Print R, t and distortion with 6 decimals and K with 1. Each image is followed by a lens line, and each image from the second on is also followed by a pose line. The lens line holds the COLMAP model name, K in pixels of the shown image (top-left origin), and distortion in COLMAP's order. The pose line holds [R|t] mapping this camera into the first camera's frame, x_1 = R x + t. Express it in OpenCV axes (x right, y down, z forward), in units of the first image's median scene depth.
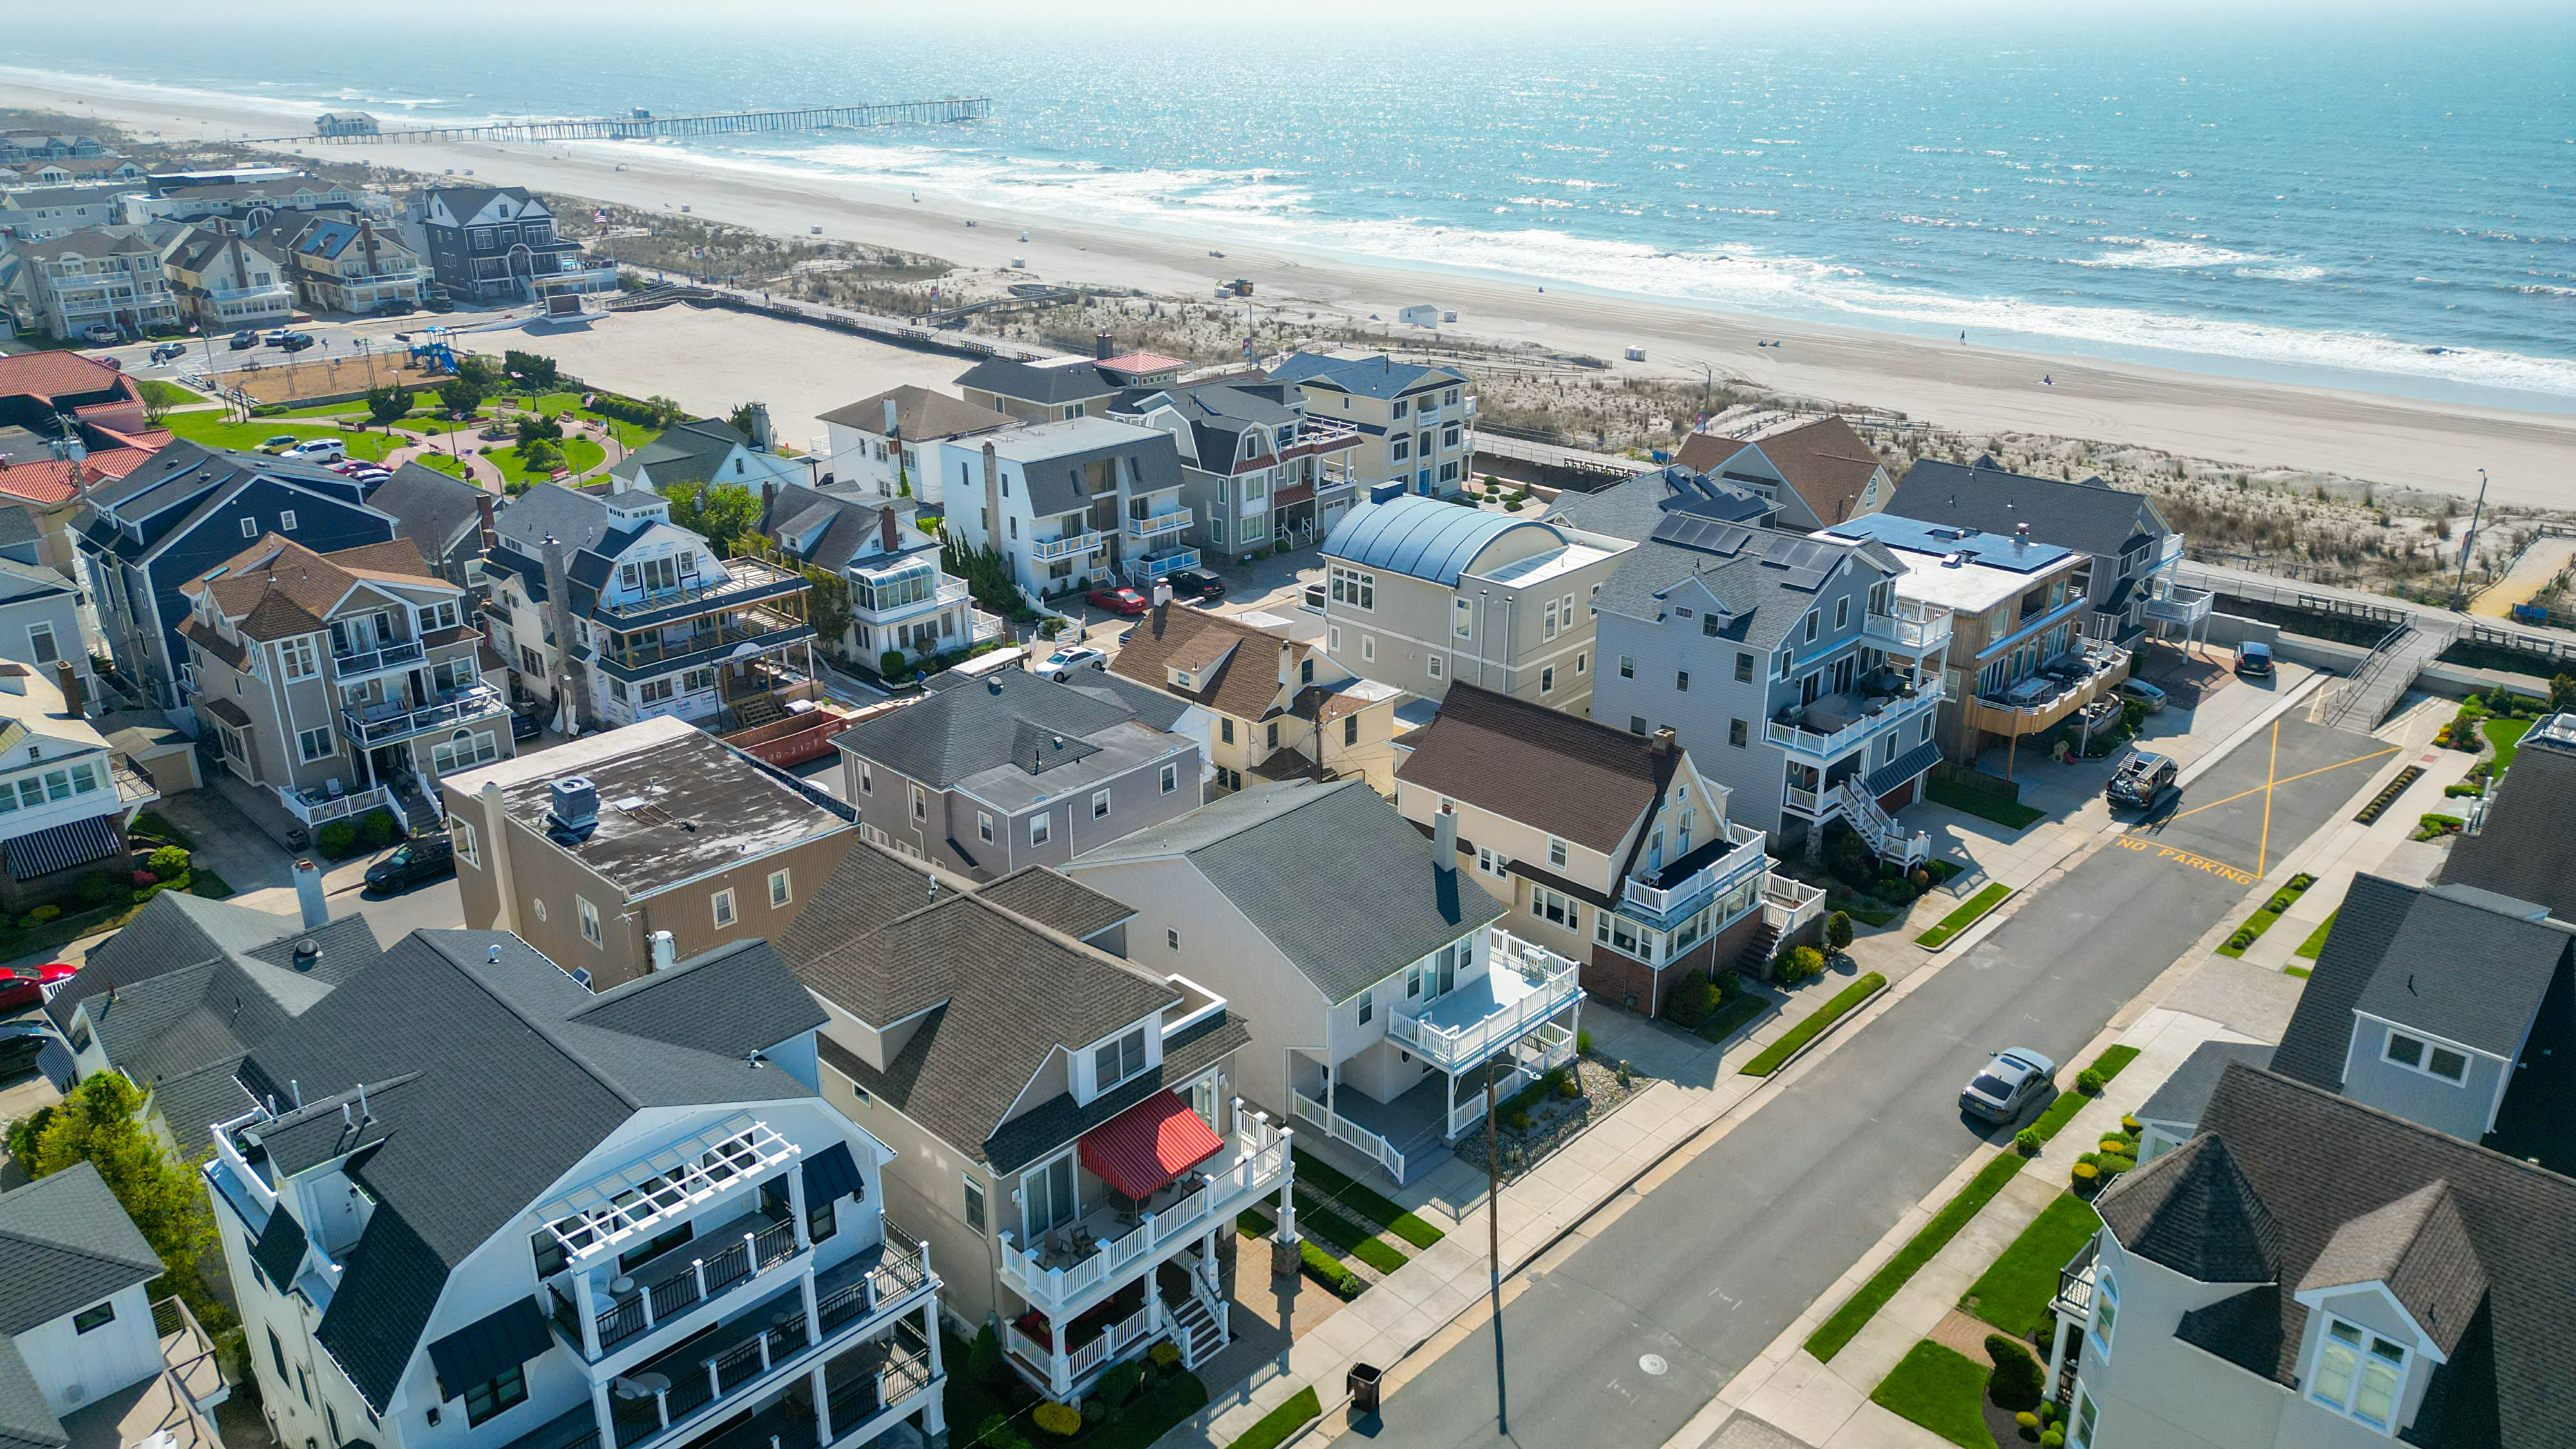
lens RADIAL K [[1797.7, 0, 1276.0], [0, 1797.7, 729.3], [0, 0, 1]] dist [0.089397, -0.094239]
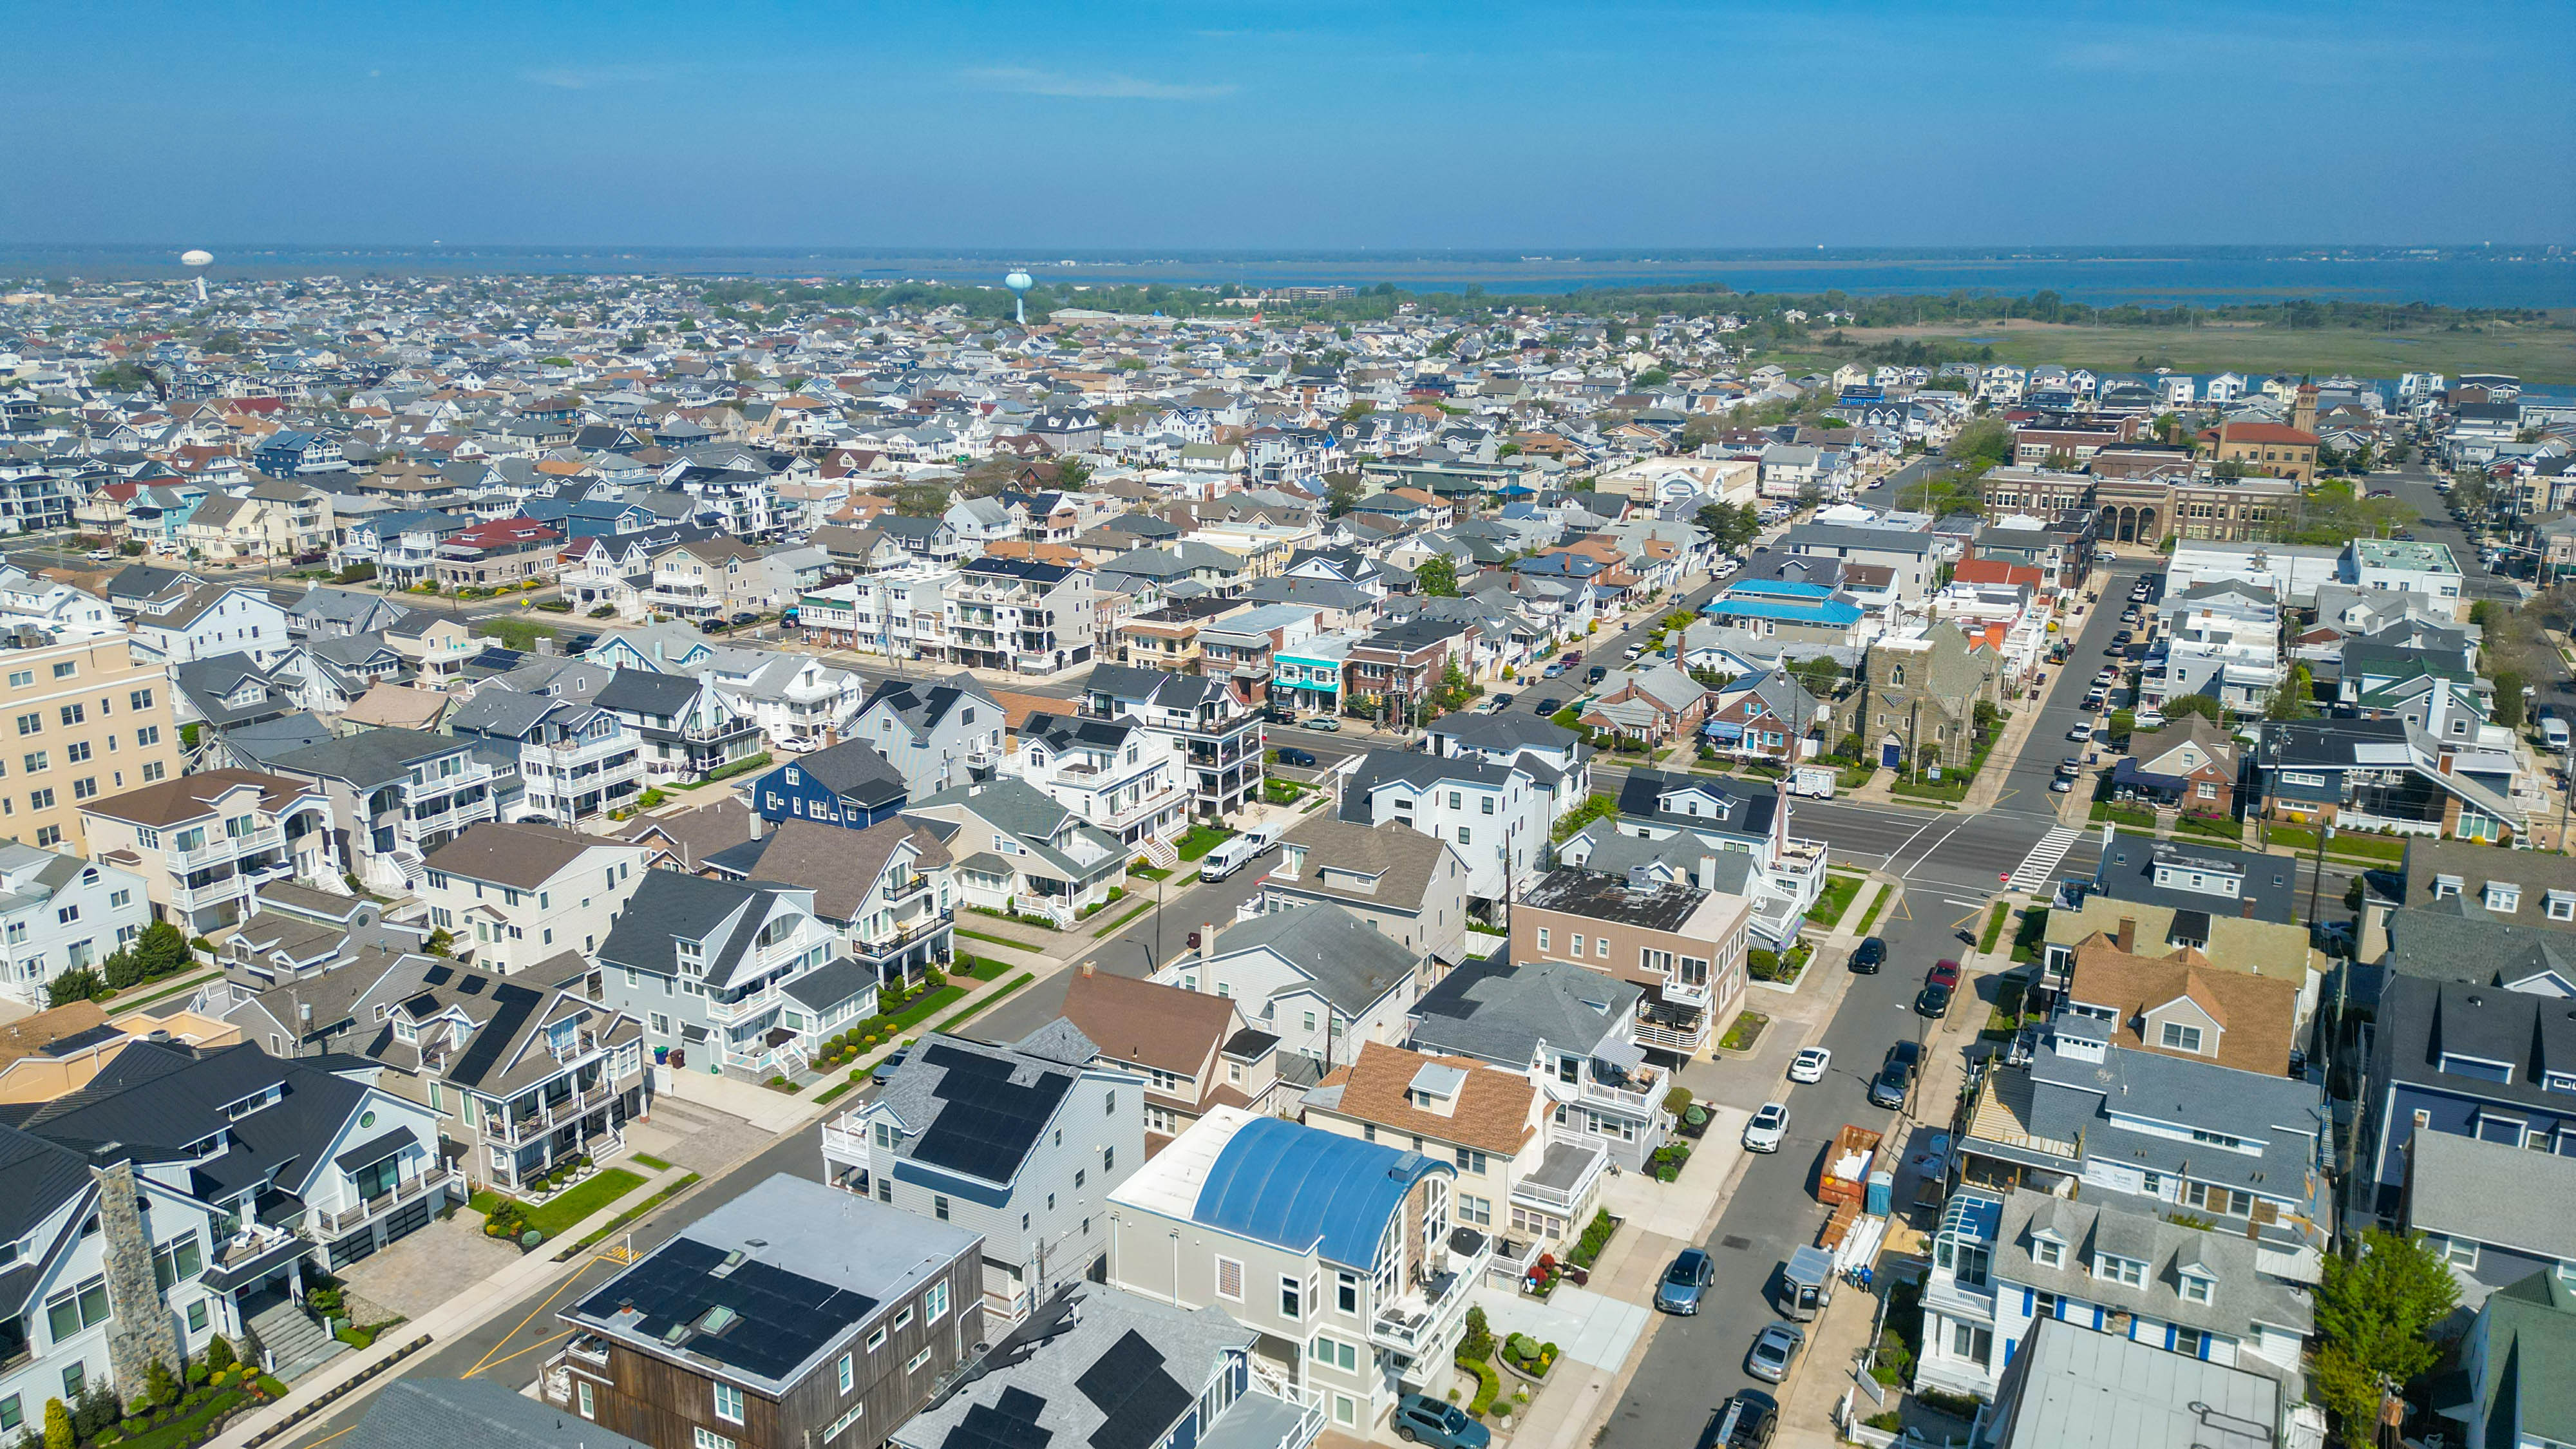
lens RADIAL K [[1797.7, 0, 1276.0], [0, 1797.7, 729.3], [0, 0, 1]] dist [0.089397, -0.094239]
pose [[-0.960151, 0.075839, -0.268994, 0.348417], [-0.101151, 0.802931, 0.587427, -0.826787], [0.260534, 0.591228, -0.763264, 1.585147]]
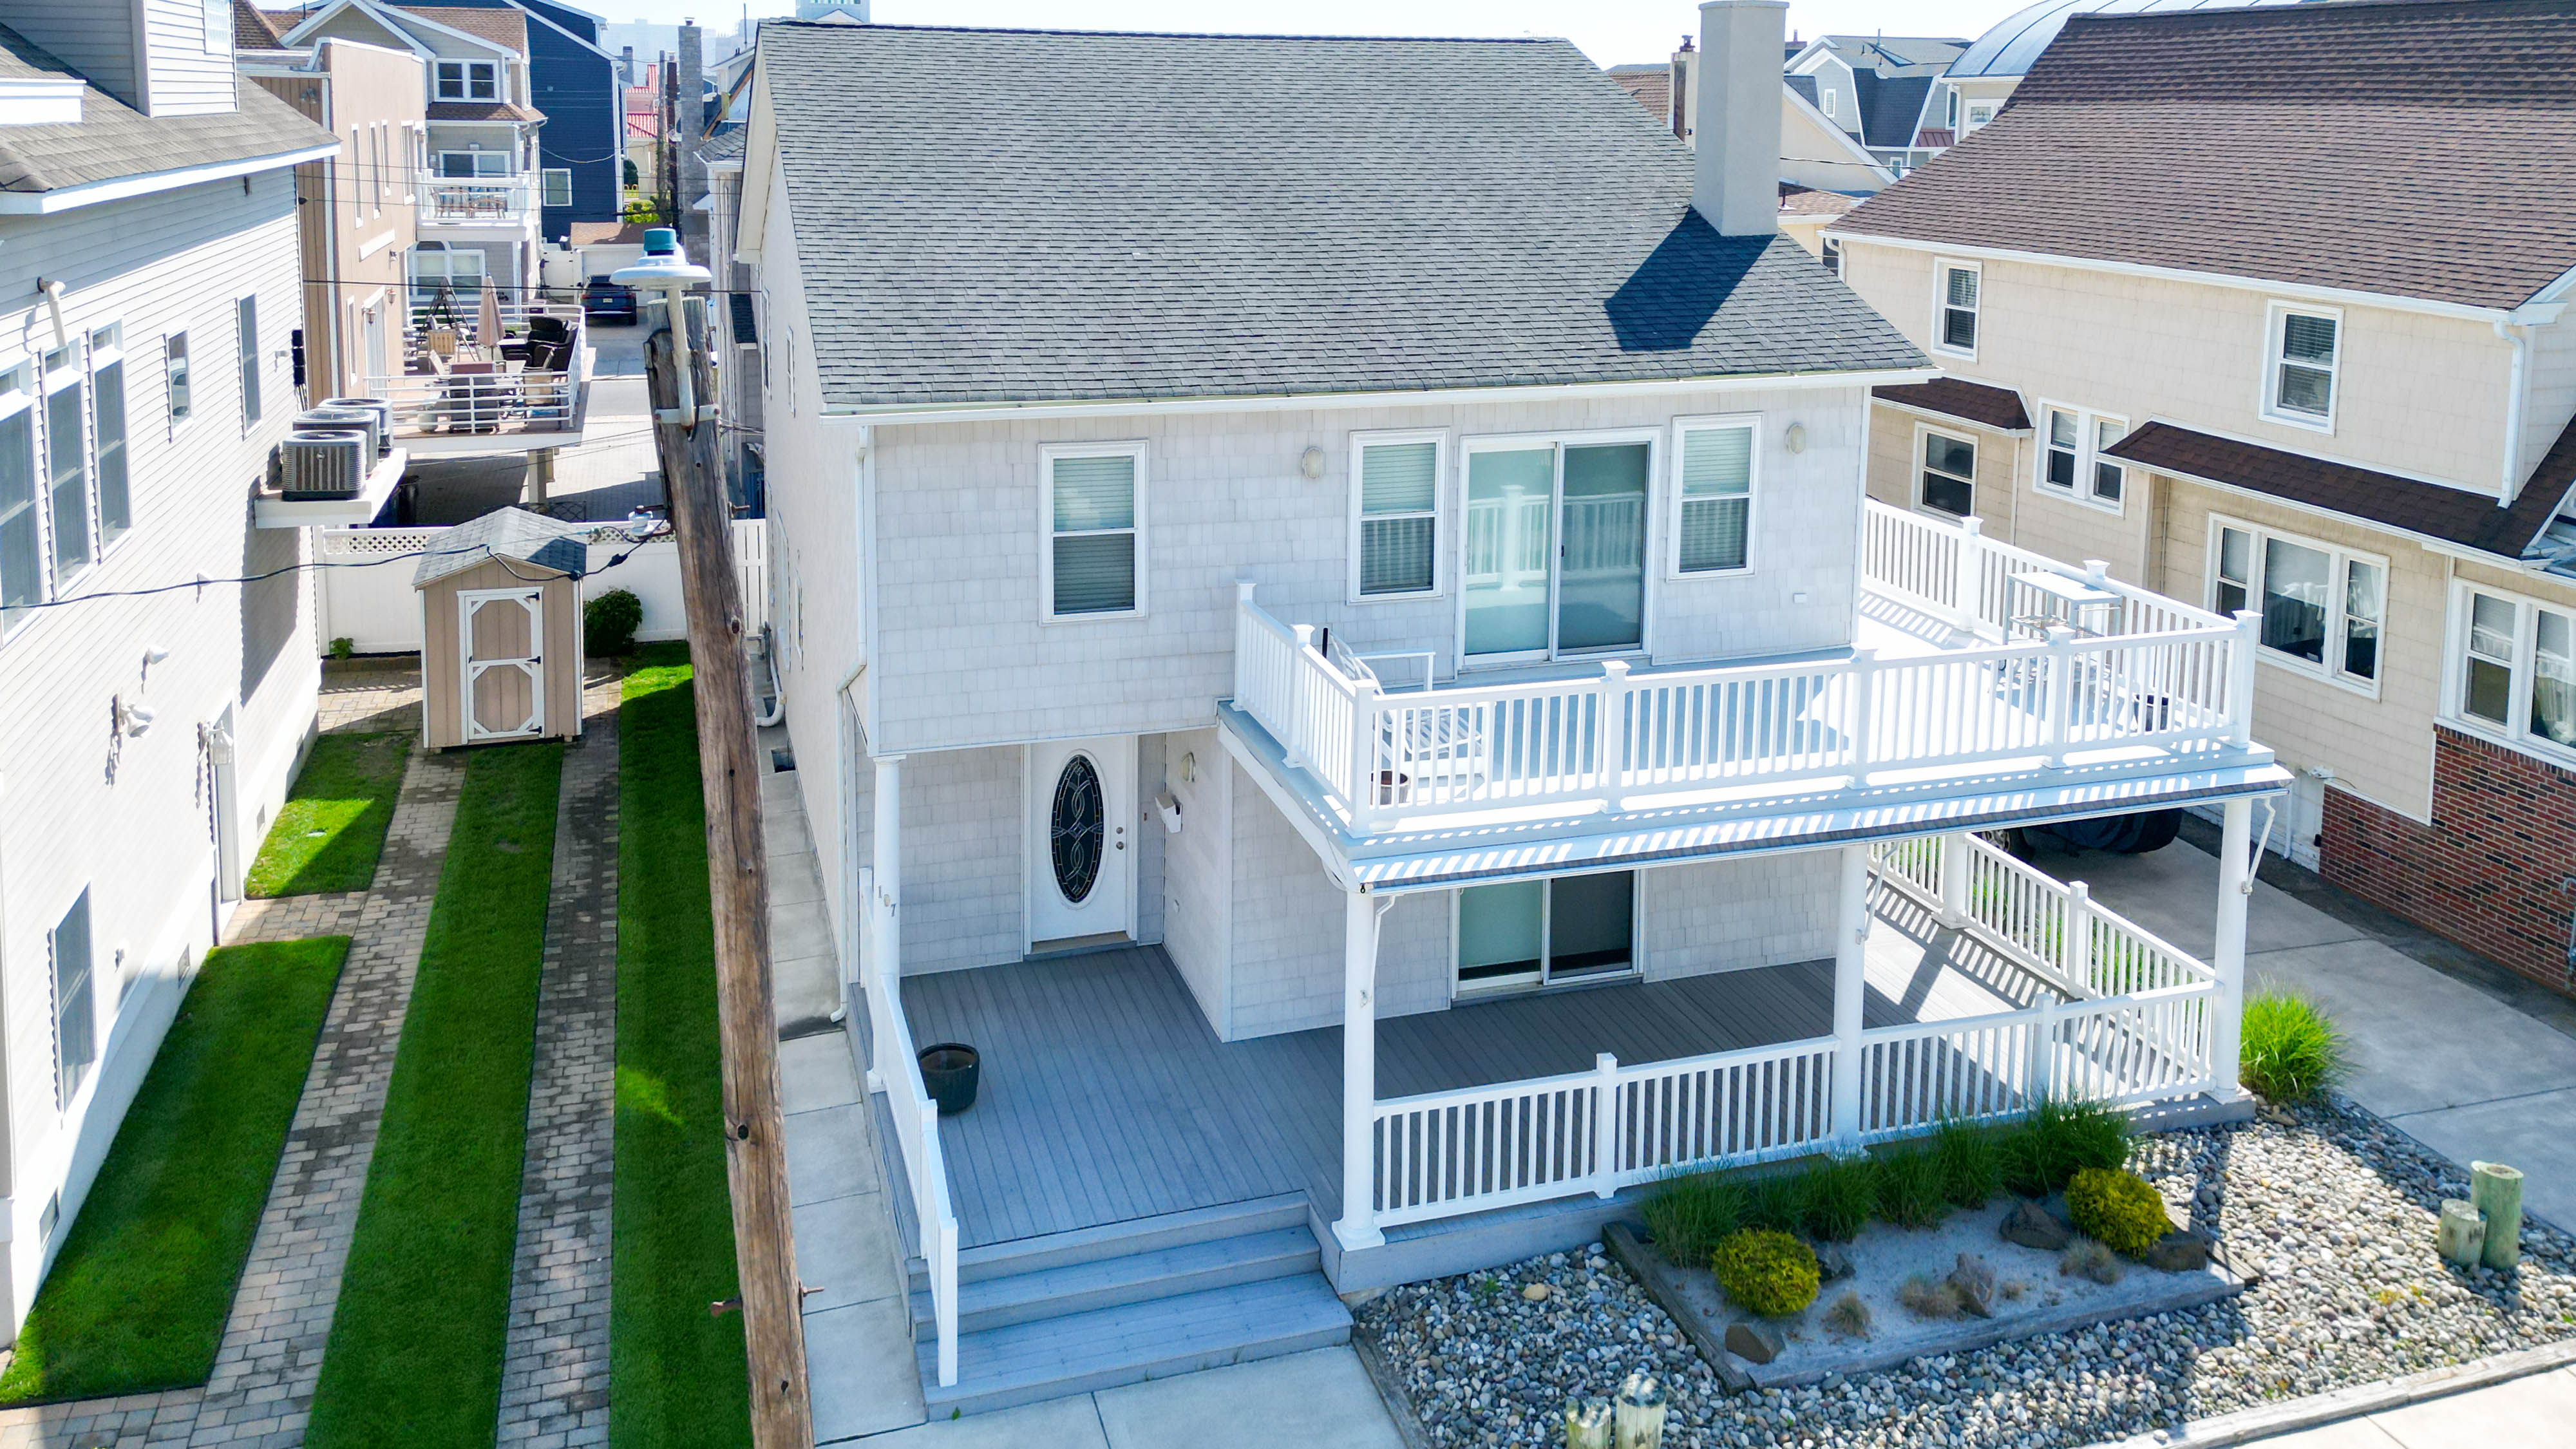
lens RADIAL K [[1947.7, 0, 1289.7], [0, 1947.7, 411.6], [0, 0, 1]] dist [0.024136, 0.000639]
pose [[0.886884, 0.088120, -0.453511, 0.115403], [-0.191923, 0.963202, -0.188167, 0.117647], [0.420241, 0.253921, 0.871161, 0.513681]]
